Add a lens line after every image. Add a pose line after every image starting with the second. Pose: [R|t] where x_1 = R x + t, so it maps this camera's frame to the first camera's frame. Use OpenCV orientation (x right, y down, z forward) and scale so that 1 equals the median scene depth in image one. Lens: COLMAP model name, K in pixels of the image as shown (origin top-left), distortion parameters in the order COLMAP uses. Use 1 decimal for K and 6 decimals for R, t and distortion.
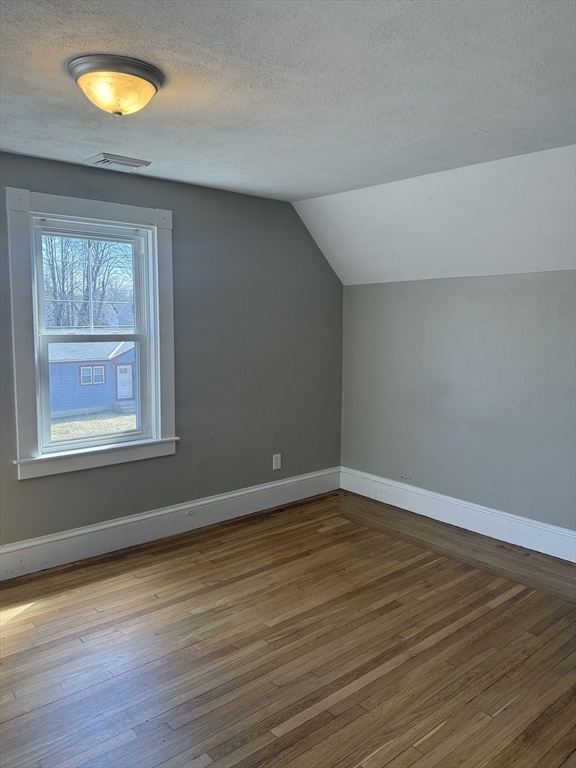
lens RADIAL K [[596.9, 0, 283.9], [0, 596.9, 376.6], [0, 0, 1]] dist [0.088958, -0.107185]
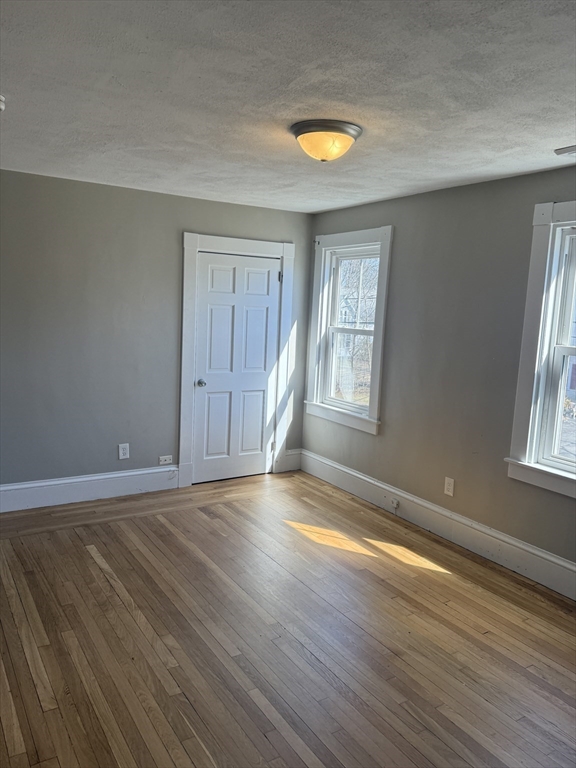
lens RADIAL K [[596.9, 0, 286.2], [0, 596.9, 381.0], [0, 0, 1]] dist [0.088958, -0.107185]
pose [[-0.154323, 0.119003, -0.980828, 0.640854], [-0.147093, 0.978890, 0.141911, -0.088510], [0.977010, 0.166173, -0.133561, 0.711233]]
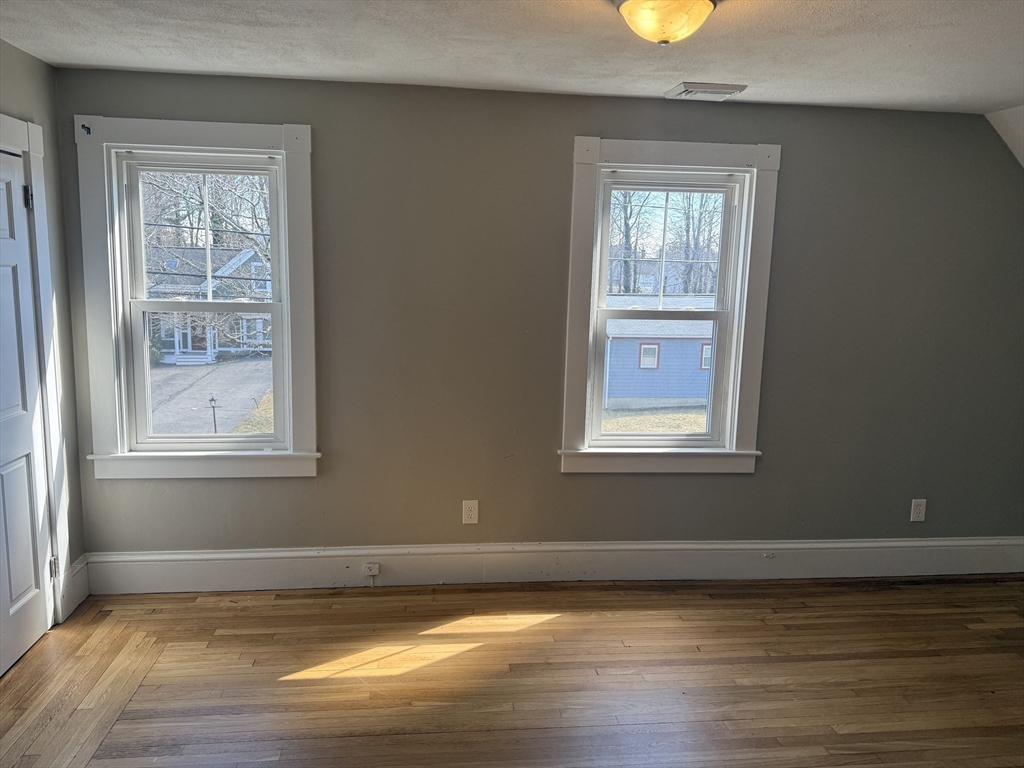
lens RADIAL K [[795.9, 0, 509.4], [0, 795.9, 380.6], [0, 0, 1]] dist [0.088958, -0.107185]
pose [[0.834710, 0.093846, -0.542635, 0.110328], [-0.079744, 0.995585, 0.049515, -0.012991], [0.544886, 0.001941, 0.838508, -0.007997]]
